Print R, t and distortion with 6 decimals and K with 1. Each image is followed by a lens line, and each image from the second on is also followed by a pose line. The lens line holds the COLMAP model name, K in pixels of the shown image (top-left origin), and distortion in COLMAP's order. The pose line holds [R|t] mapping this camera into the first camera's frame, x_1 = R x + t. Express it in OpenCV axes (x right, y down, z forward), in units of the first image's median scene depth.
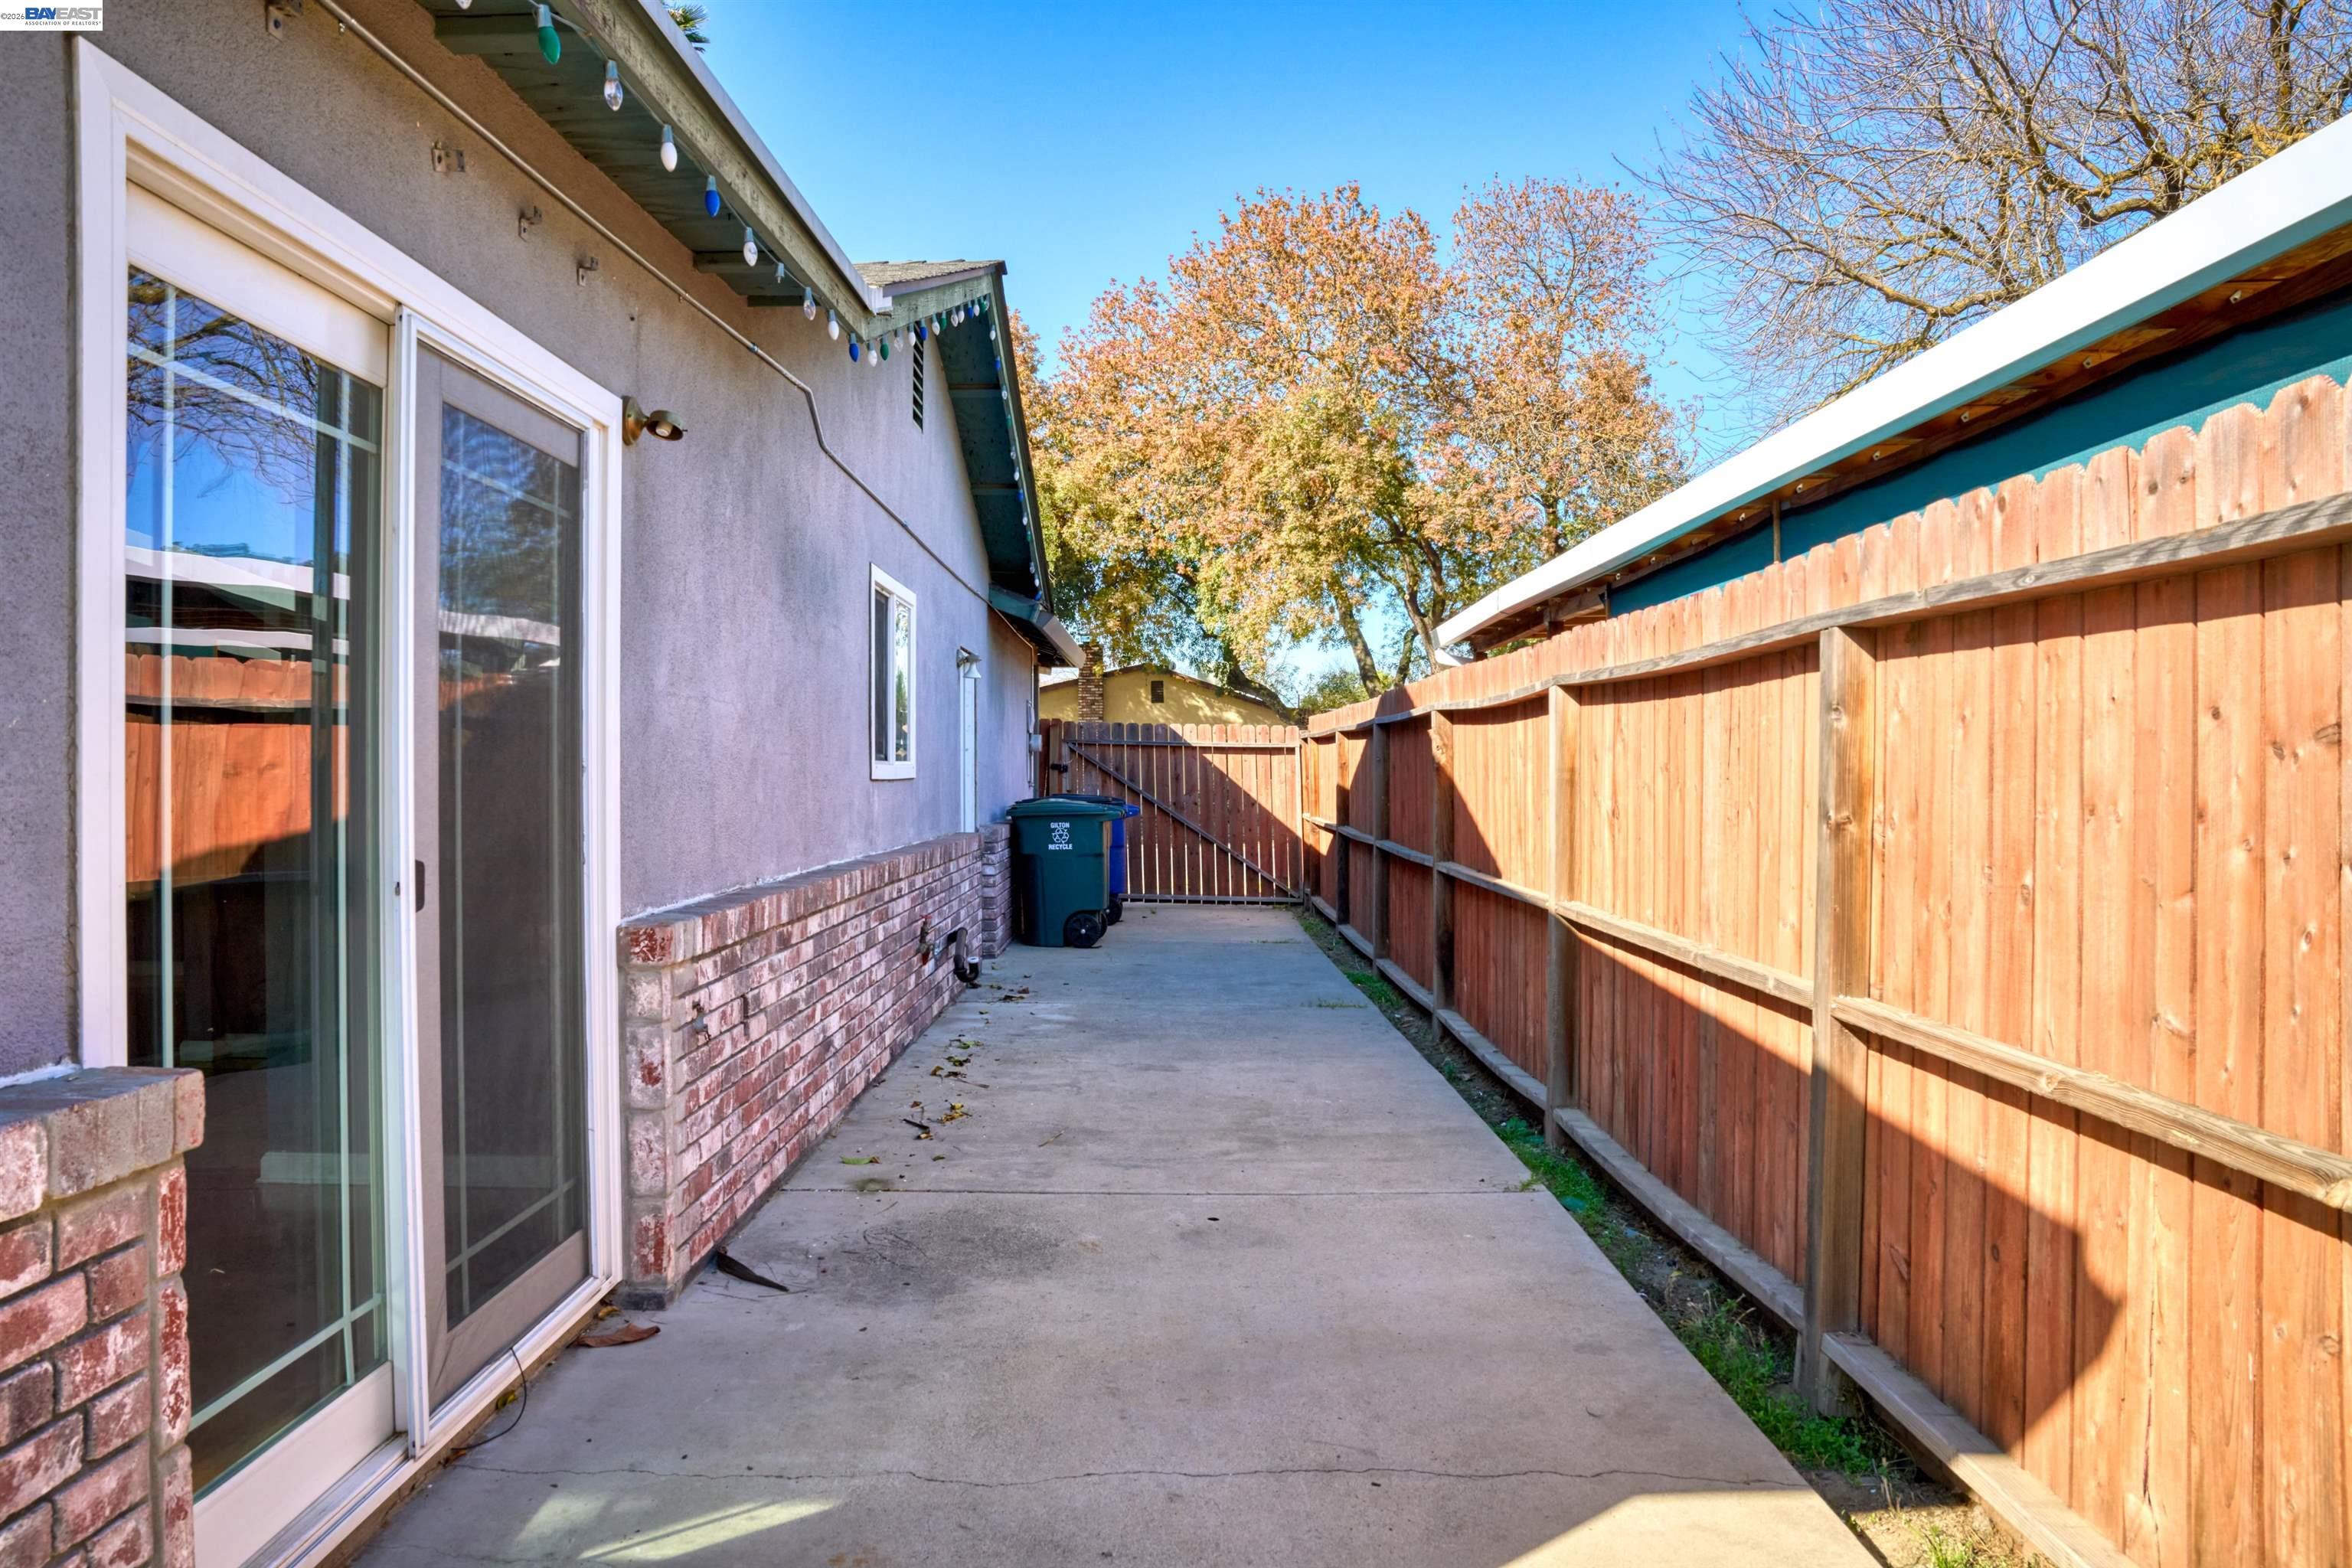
lens RADIAL K [[1686.9, 0, 1171.6], [0, 1686.9, 815.6], [0, 0, 1]] dist [-0.132630, 0.135655]
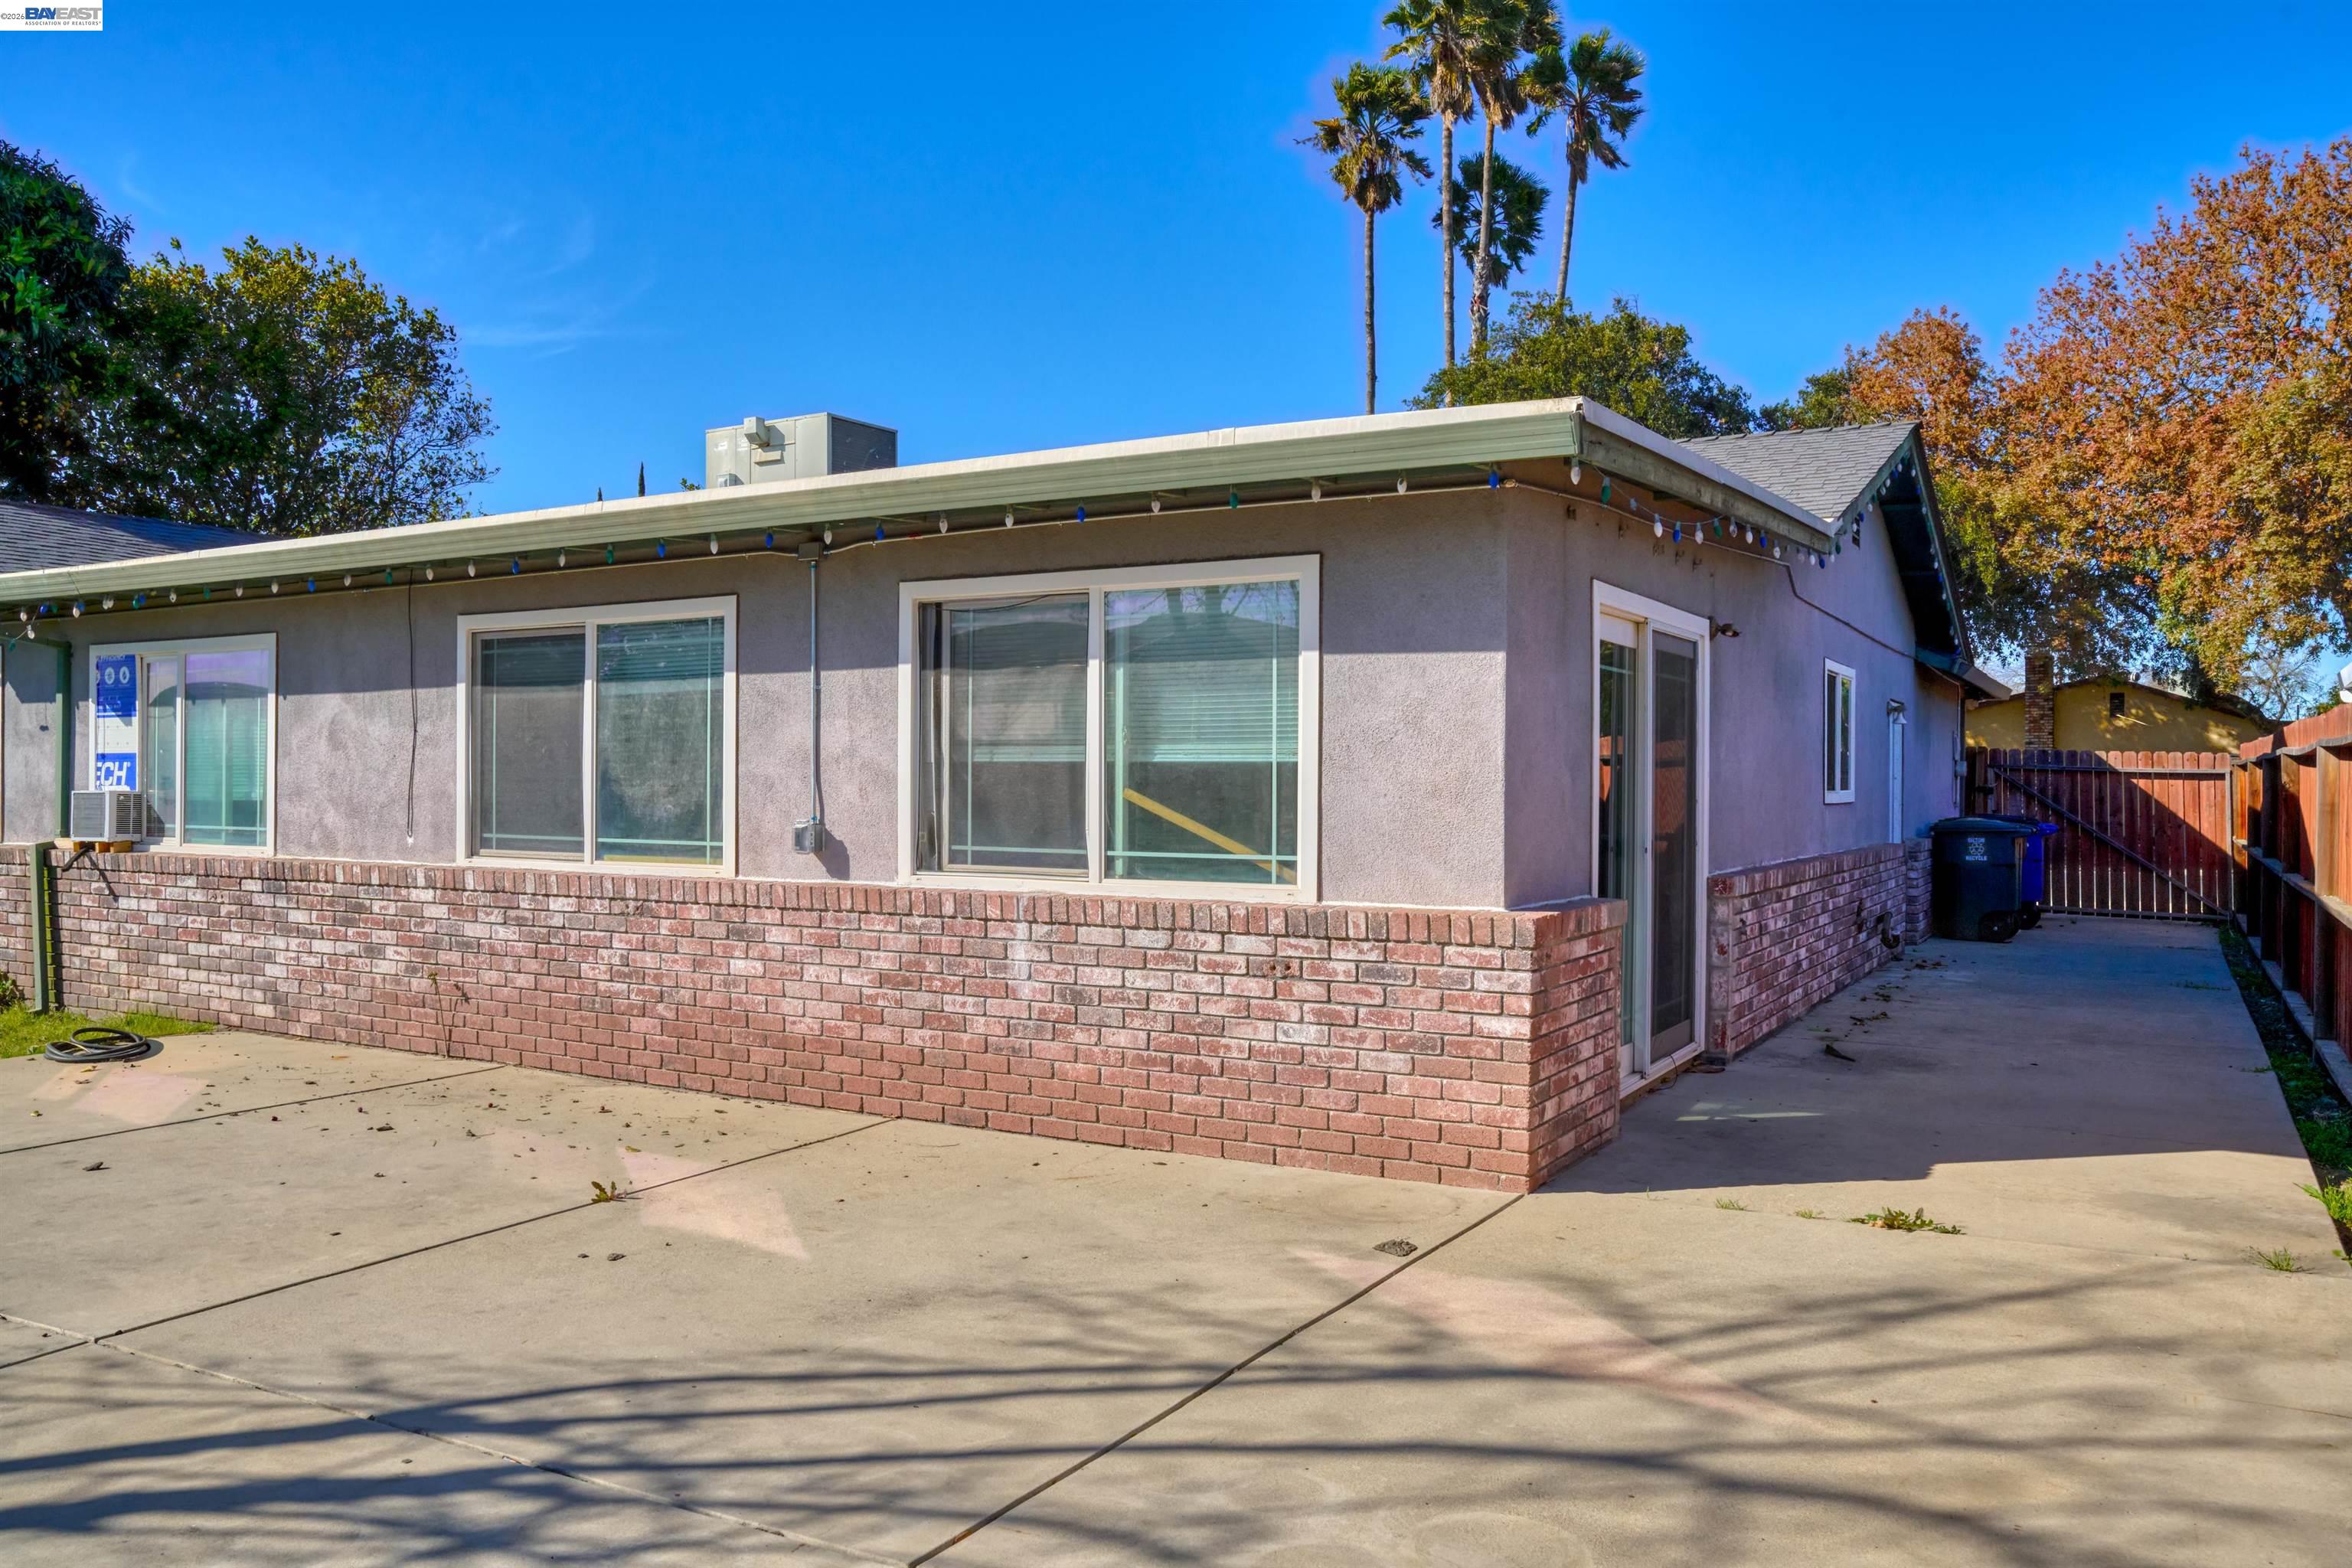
lens RADIAL K [[1732.4, 0, 1176.0], [0, 1732.4, 784.0], [0, 0, 1]] dist [-0.082087, 0.093433]
pose [[0.866698, 0.006823, -0.498786, 0.047619], [-0.019982, 0.999579, -0.021047, 0.002747], [0.498433, 0.028208, 0.866469, -0.353689]]
